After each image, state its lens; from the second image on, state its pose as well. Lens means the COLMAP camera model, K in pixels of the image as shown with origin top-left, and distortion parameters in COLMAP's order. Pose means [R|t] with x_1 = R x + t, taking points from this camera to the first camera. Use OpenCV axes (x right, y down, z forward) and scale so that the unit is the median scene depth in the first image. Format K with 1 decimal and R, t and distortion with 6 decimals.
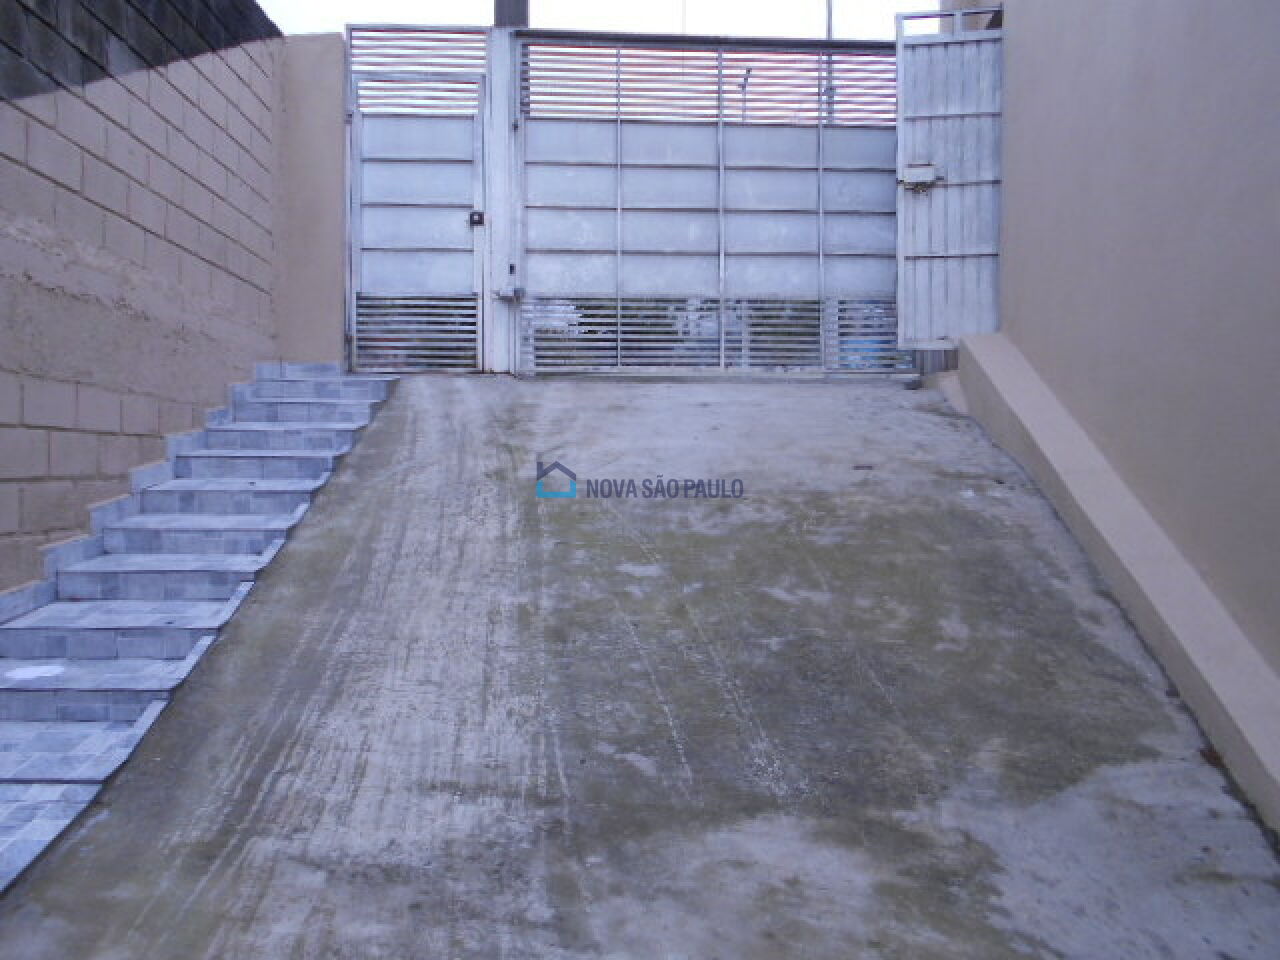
lens RADIAL K [[1004.2, 0, 635.7], [0, 1004.2, 477.8], [0, 0, 1]] dist [-0.013632, 0.000961]
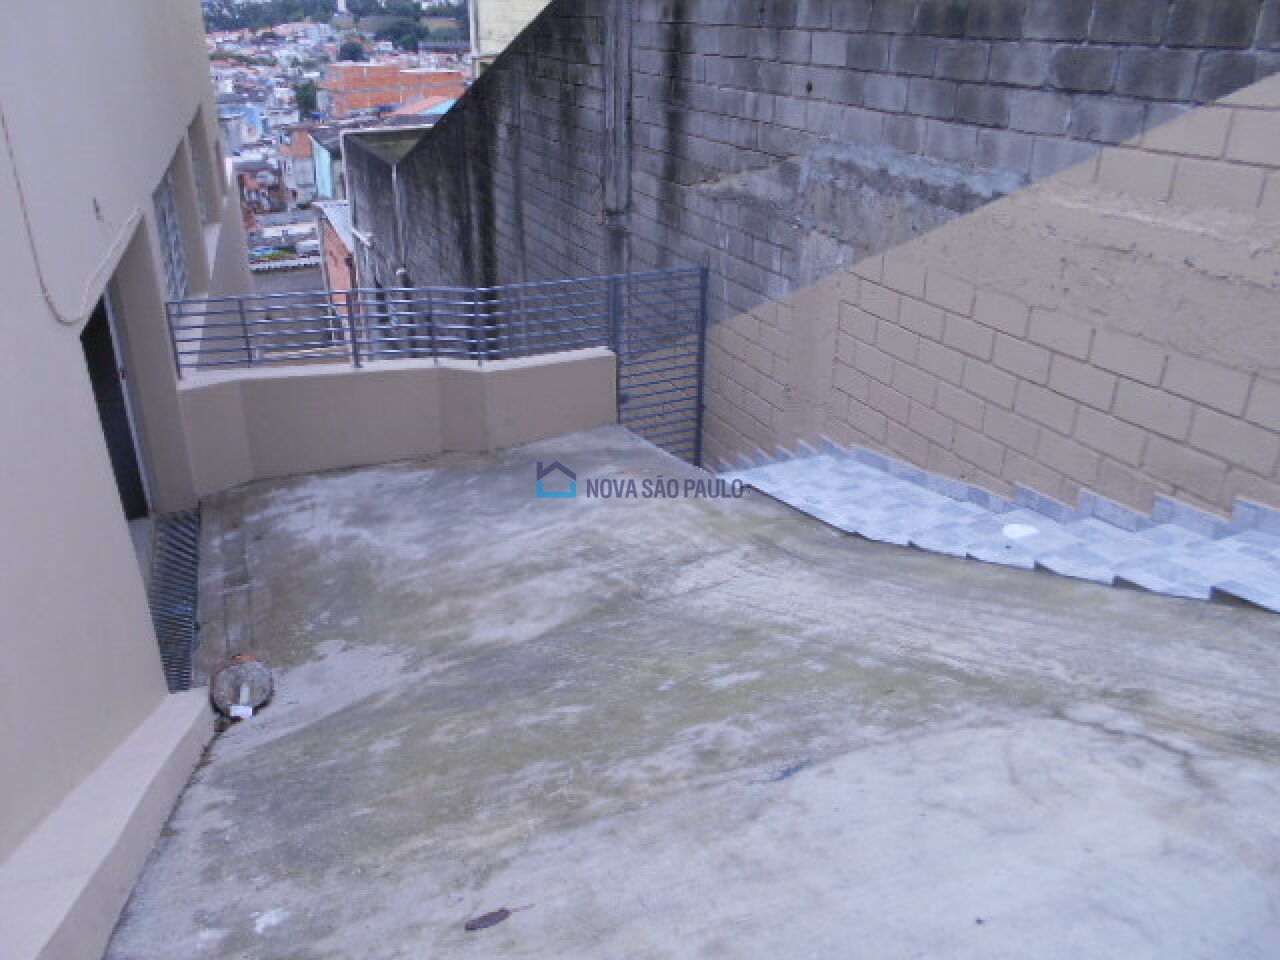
lens RADIAL K [[1004.2, 0, 635.7], [0, 1004.2, 477.8], [0, 0, 1]] dist [-0.013632, 0.000961]
pose [[-0.919442, 0.177440, -0.350915, 0.354648], [0.004609, 0.897203, 0.441594, -0.440968], [0.393198, 0.404403, -0.825744, 1.620234]]
